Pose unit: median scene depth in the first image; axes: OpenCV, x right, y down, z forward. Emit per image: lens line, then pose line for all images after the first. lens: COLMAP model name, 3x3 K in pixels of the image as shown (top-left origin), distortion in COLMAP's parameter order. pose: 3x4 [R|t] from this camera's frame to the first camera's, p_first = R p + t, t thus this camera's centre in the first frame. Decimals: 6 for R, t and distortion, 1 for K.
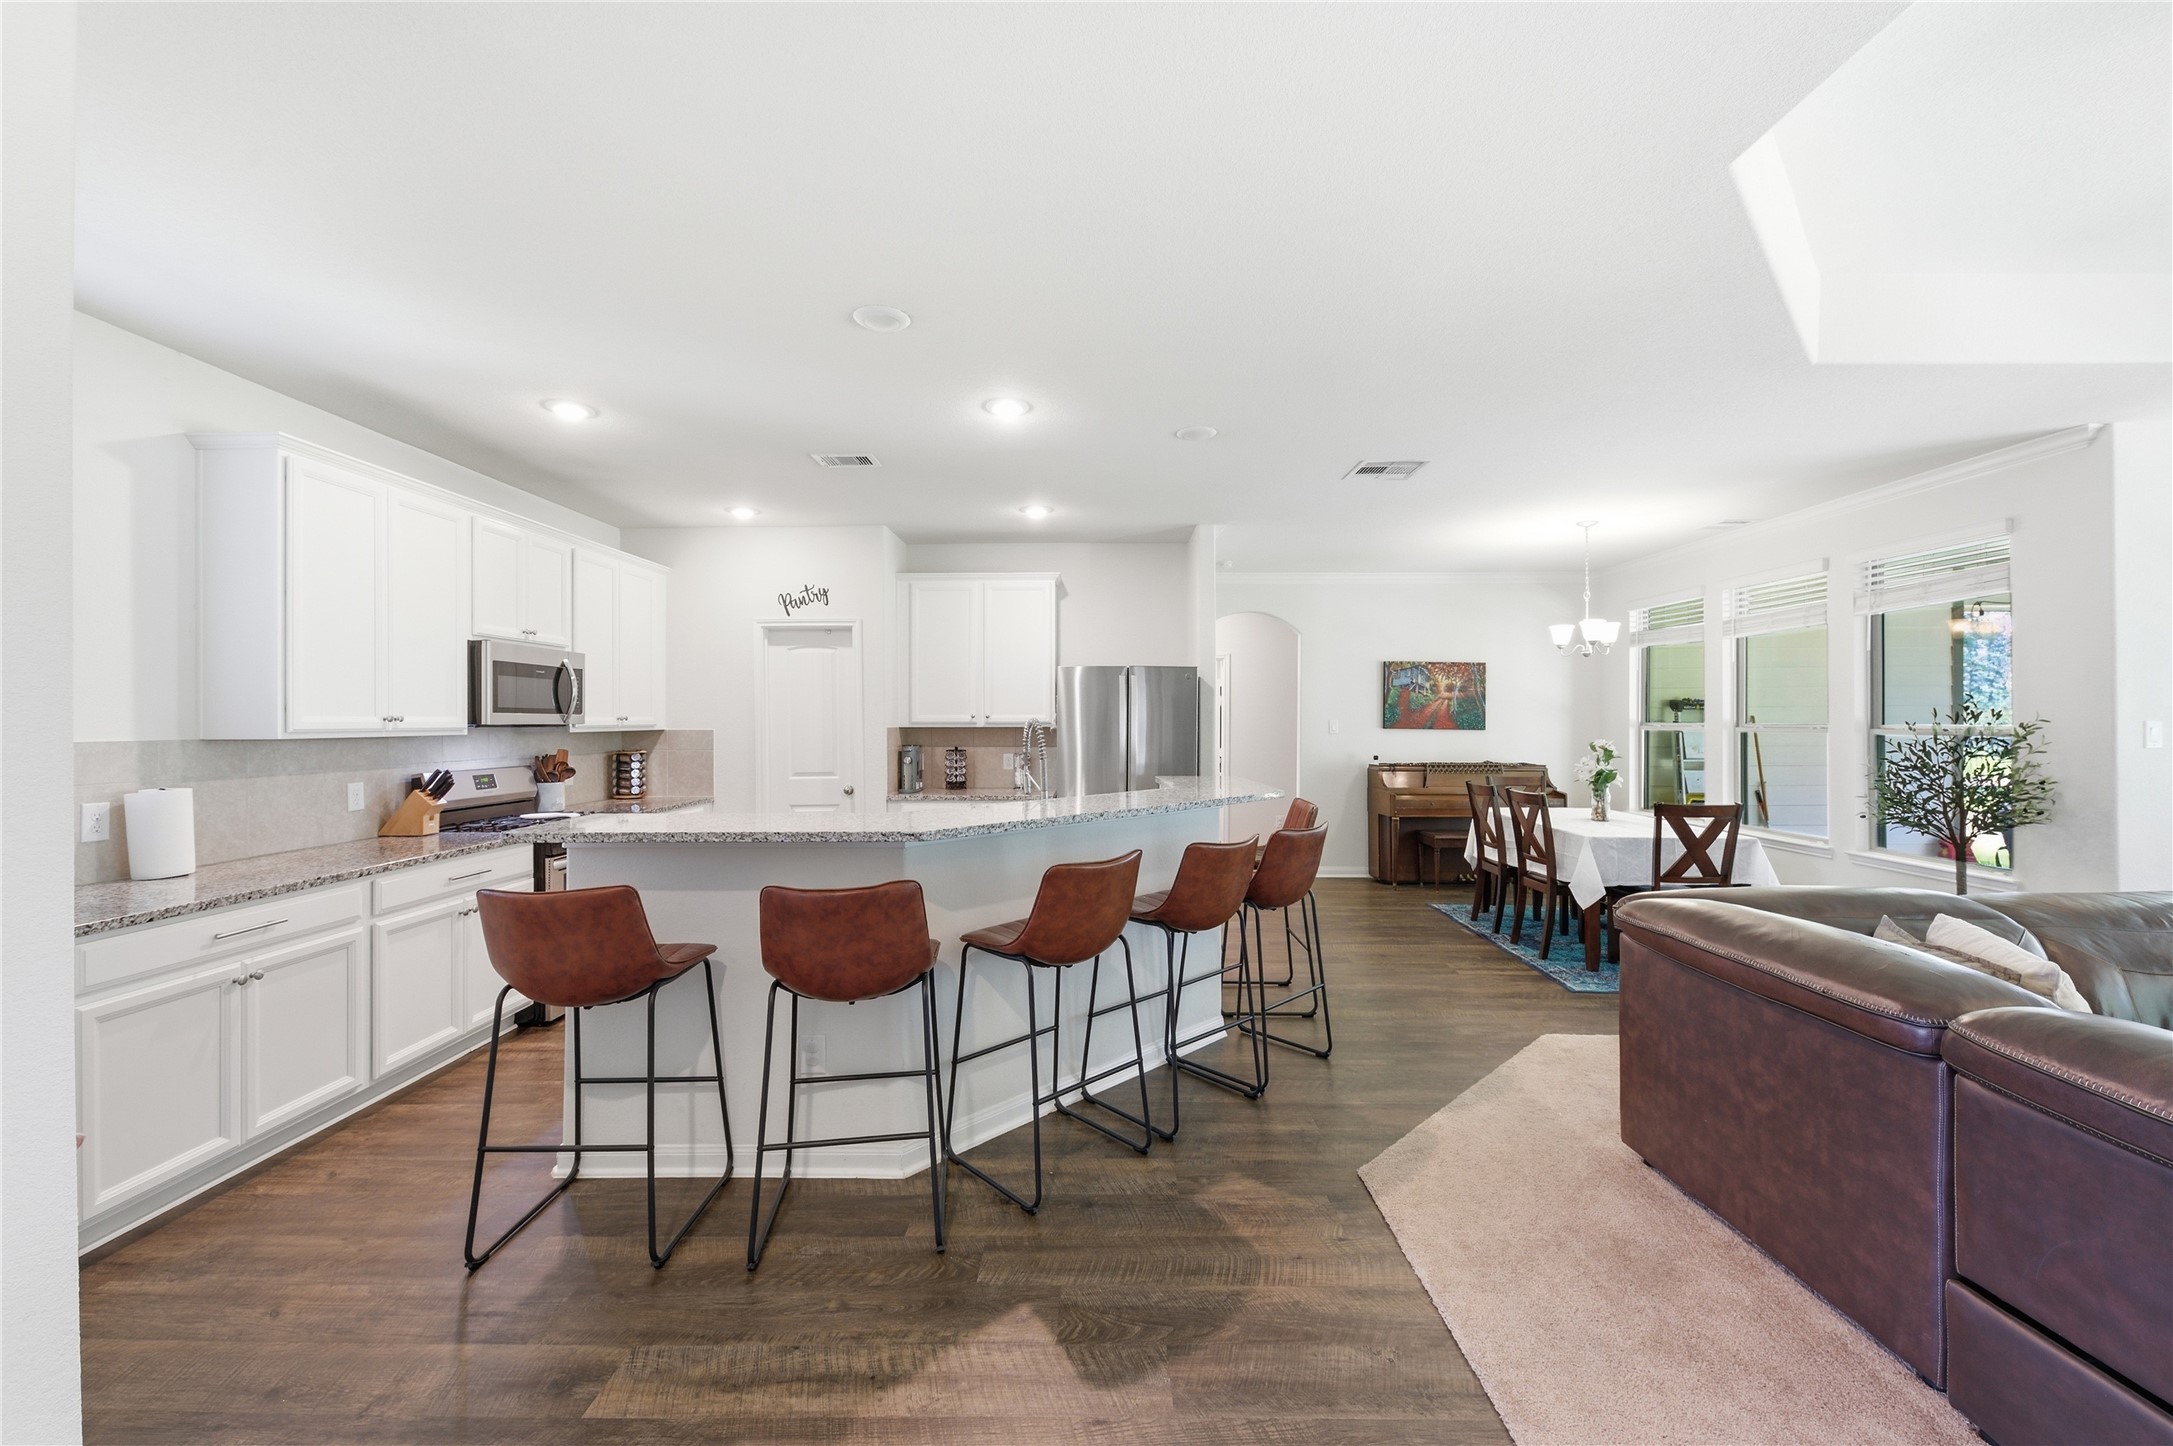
lens RADIAL K [[847.2, 0, 1081.1], [0, 847.2, 720.3], [0, 0, 1]] dist [0.003803, -0.000170]
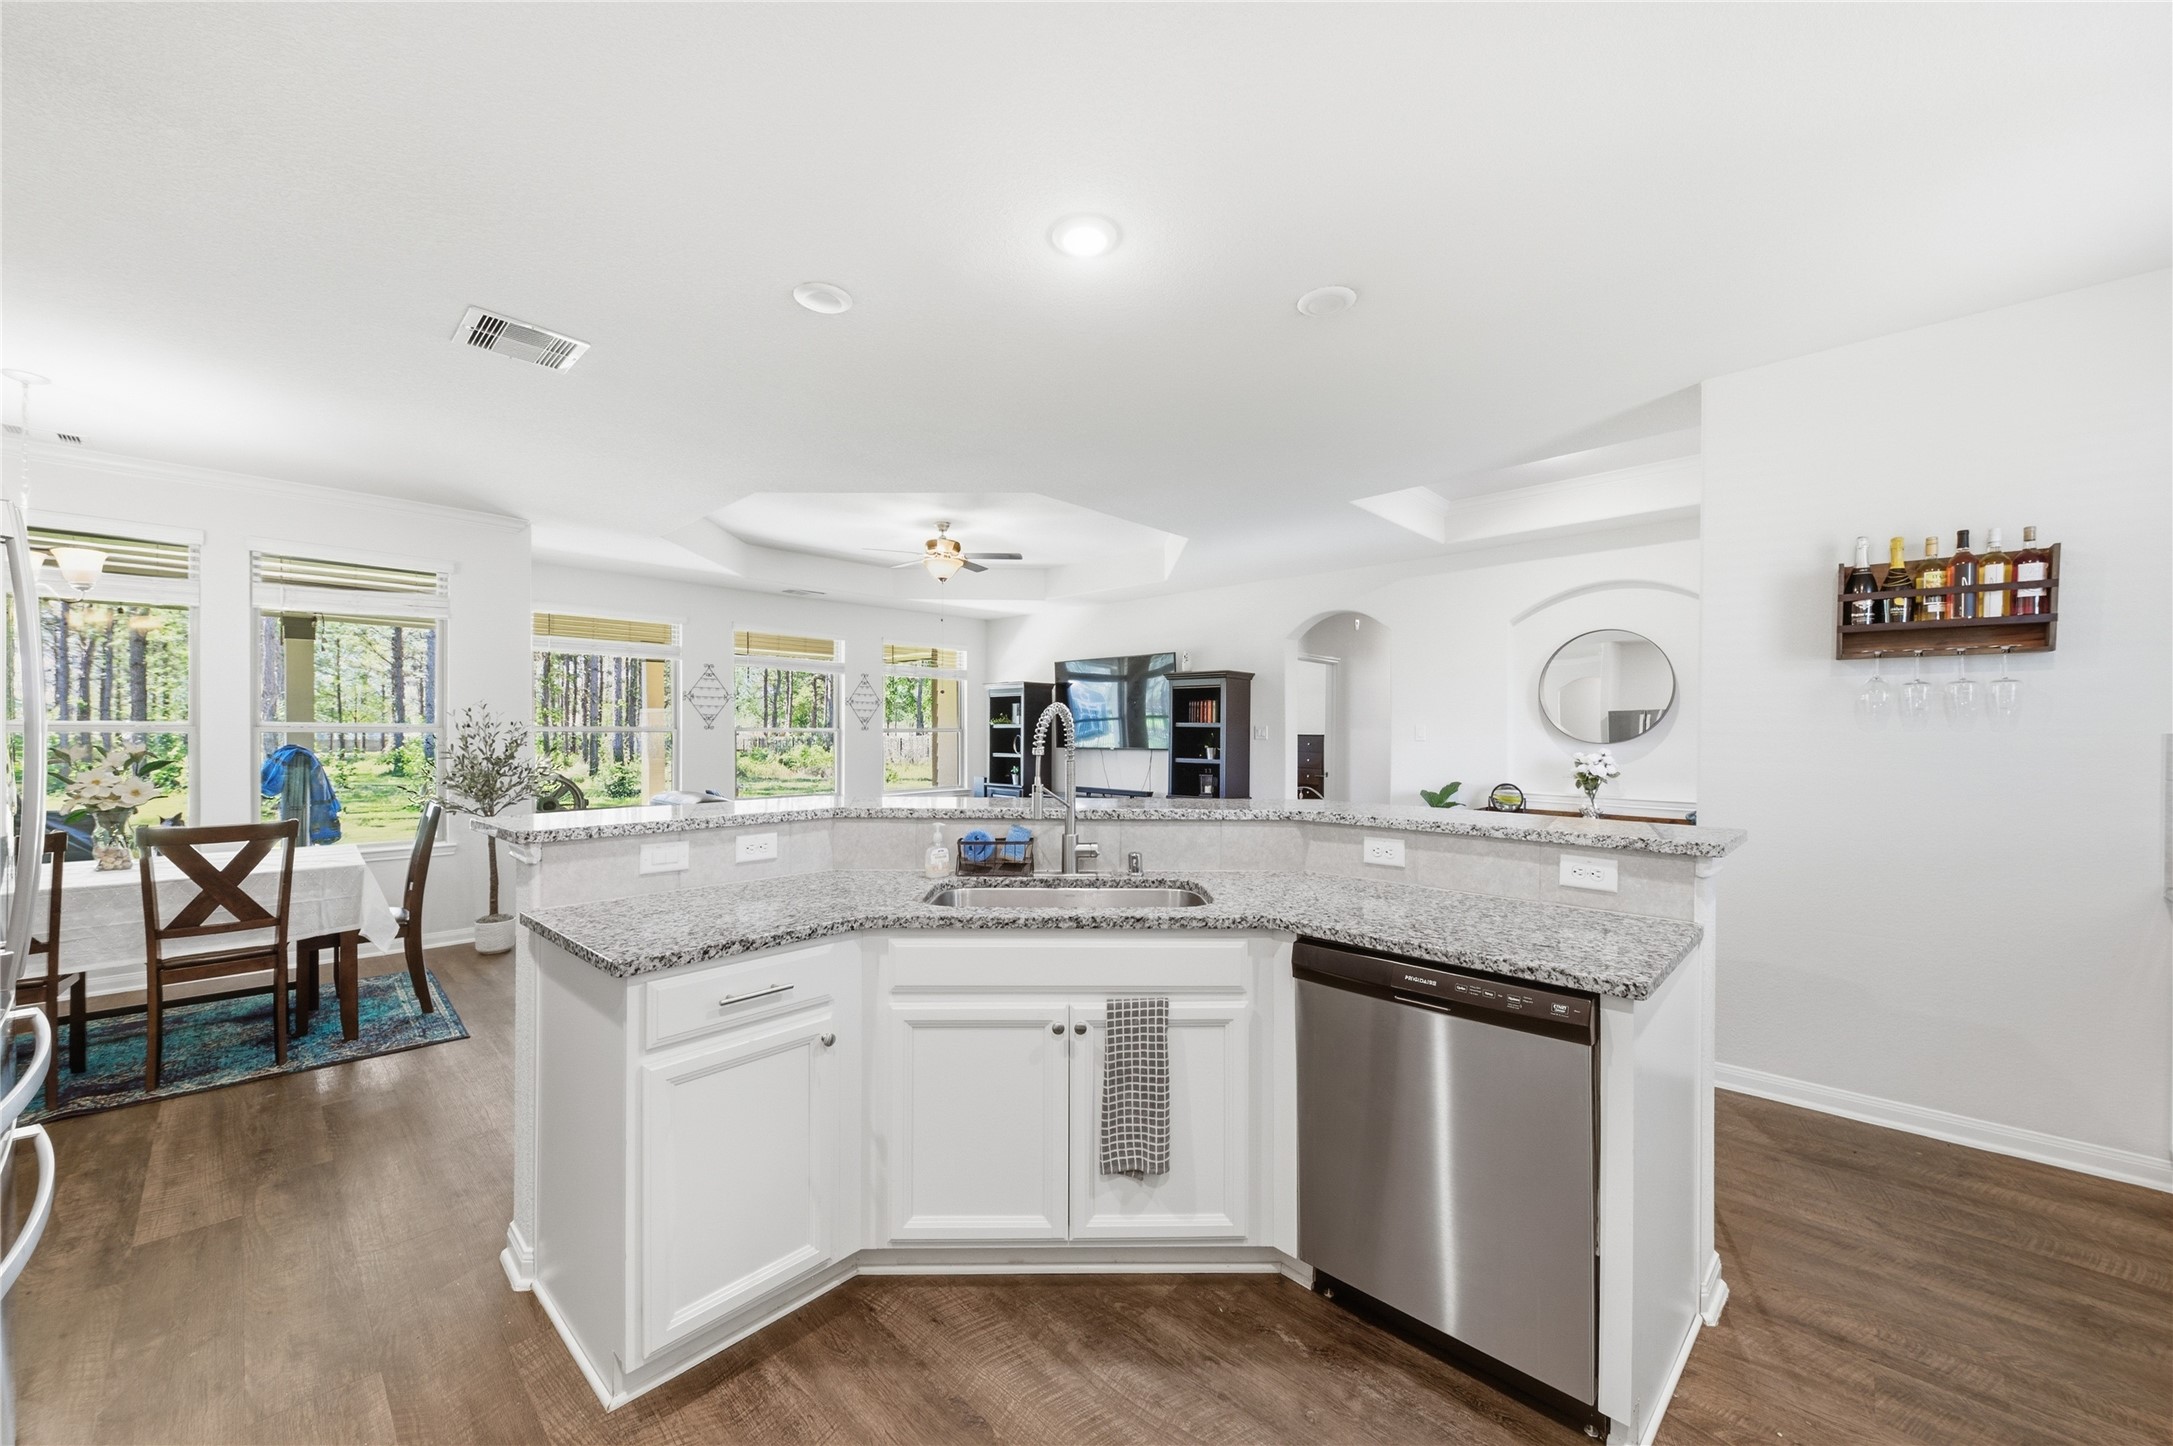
lens RADIAL K [[808.0, 0, 1097.4], [0, 808.0, 722.7], [0, 0, 1]] dist [-0.000702, -0.000054]
pose [[-0.740808, 0.006187, 0.671689, -0.330555], [-0.000733, 0.999950, -0.010019, 0.010437], [-0.671717, -0.007915, -0.740766, 0.924985]]
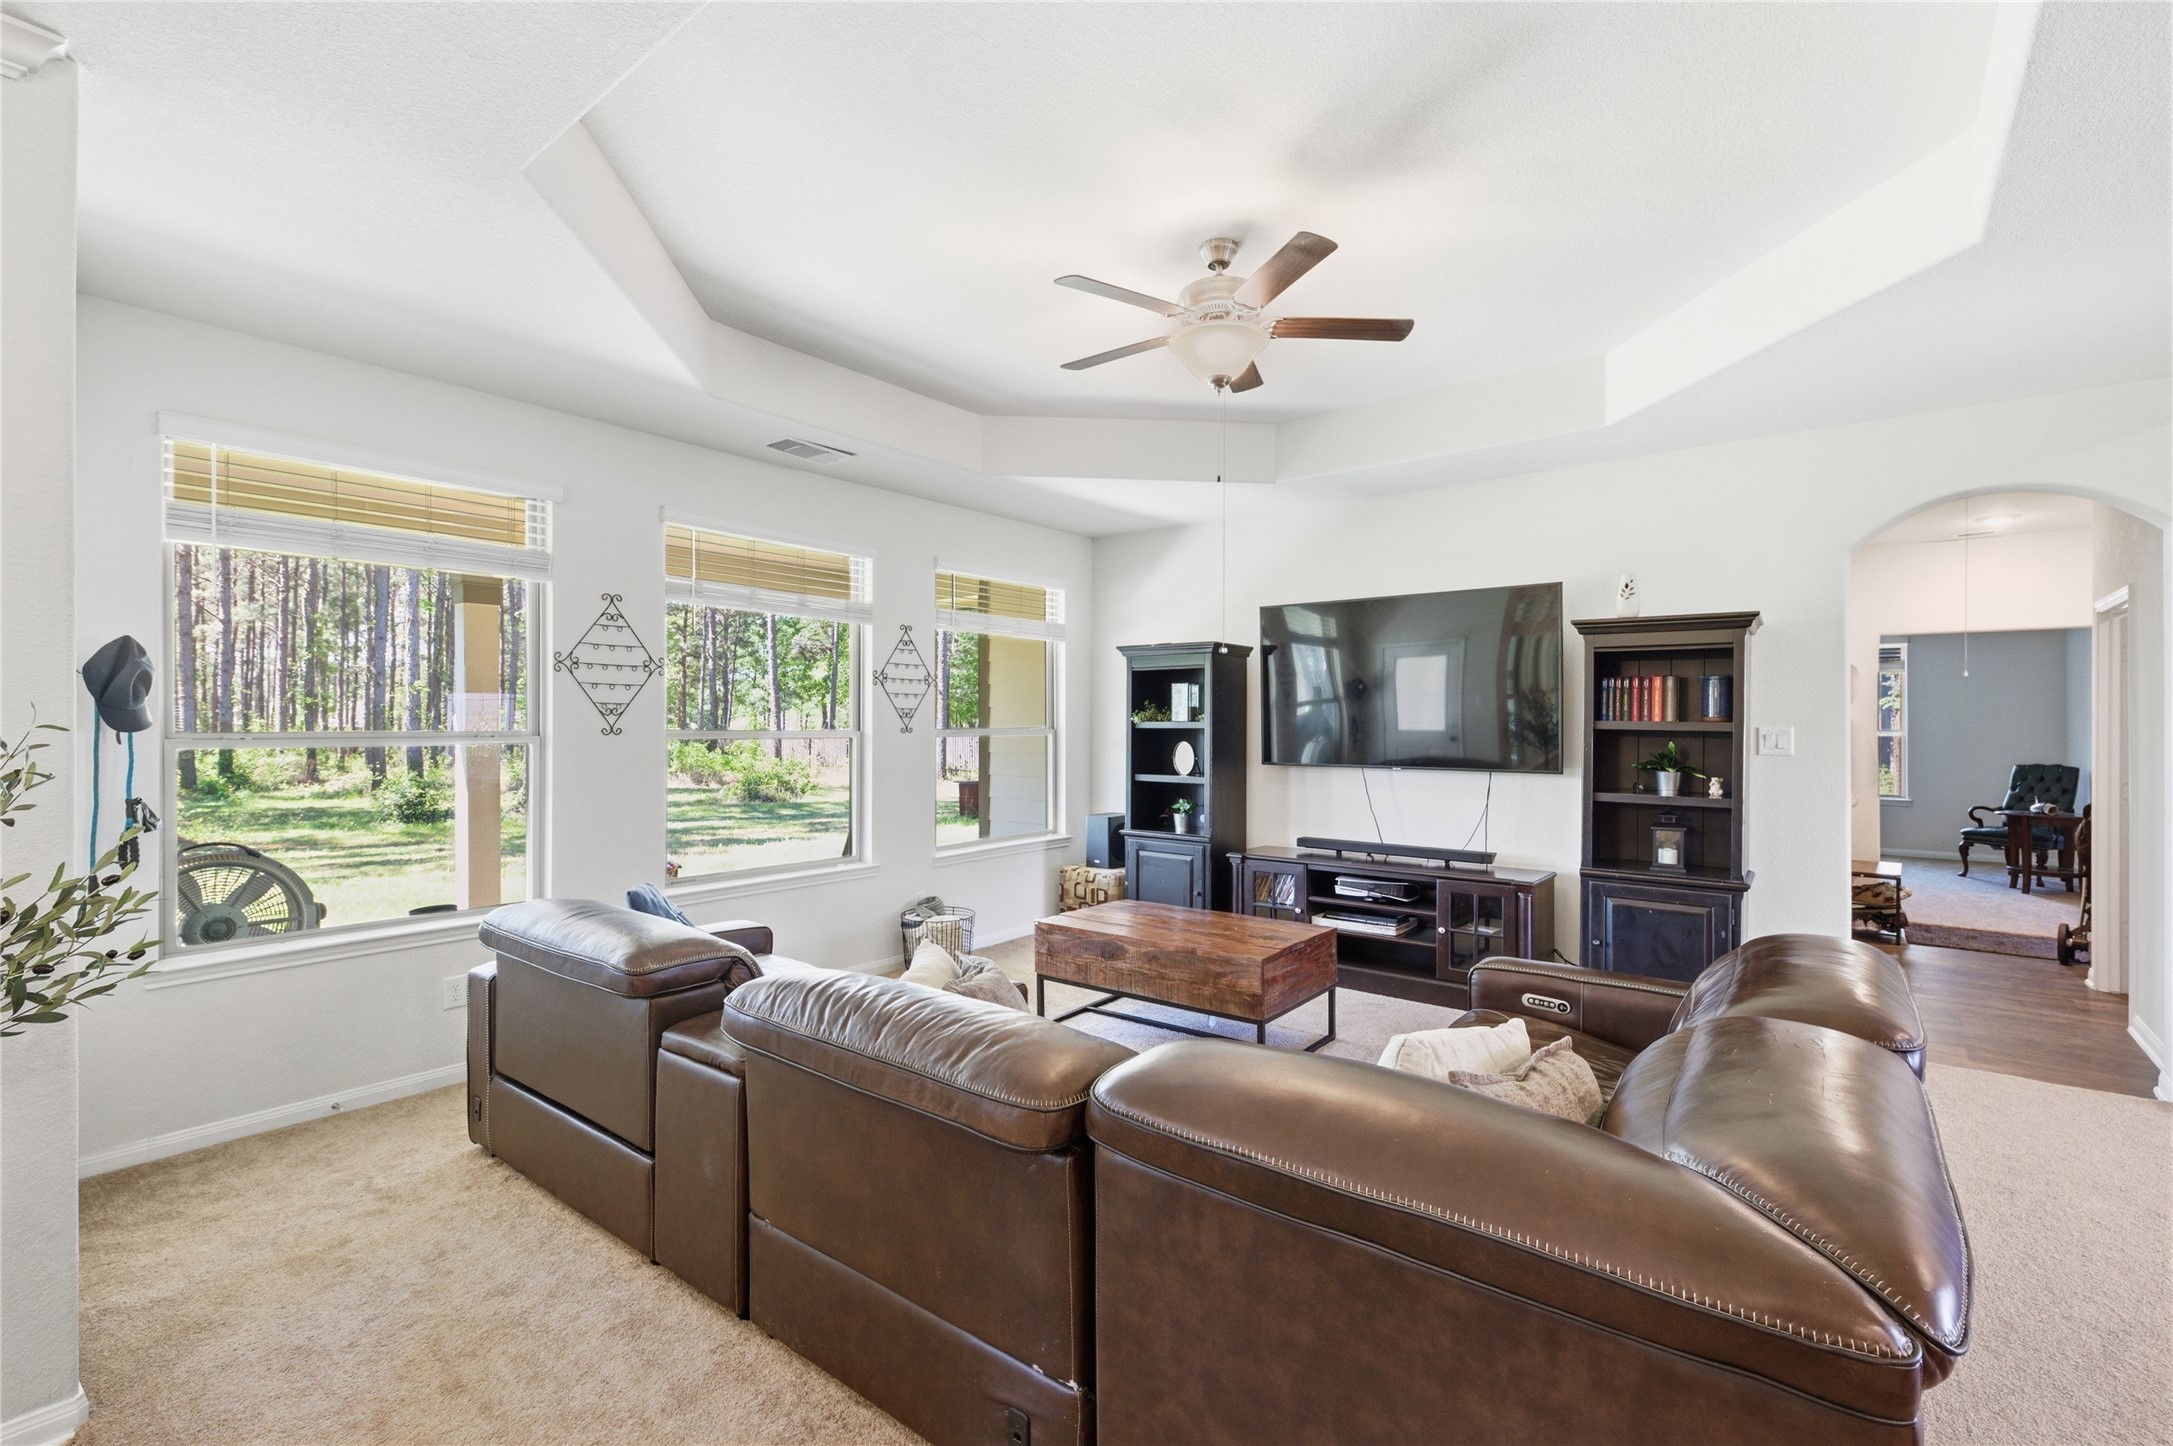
lens RADIAL K [[962.8, 0, 1106.1], [0, 962.8, 716.7], [0, 0, 1]] dist [0.002409, -0.000030]
pose [[-0.794975, 0.003161, 0.606634, 0.310781], [-0.000137, 0.999985, -0.005391, -0.001725], [-0.606643, -0.004369, -0.794963, 0.717862]]
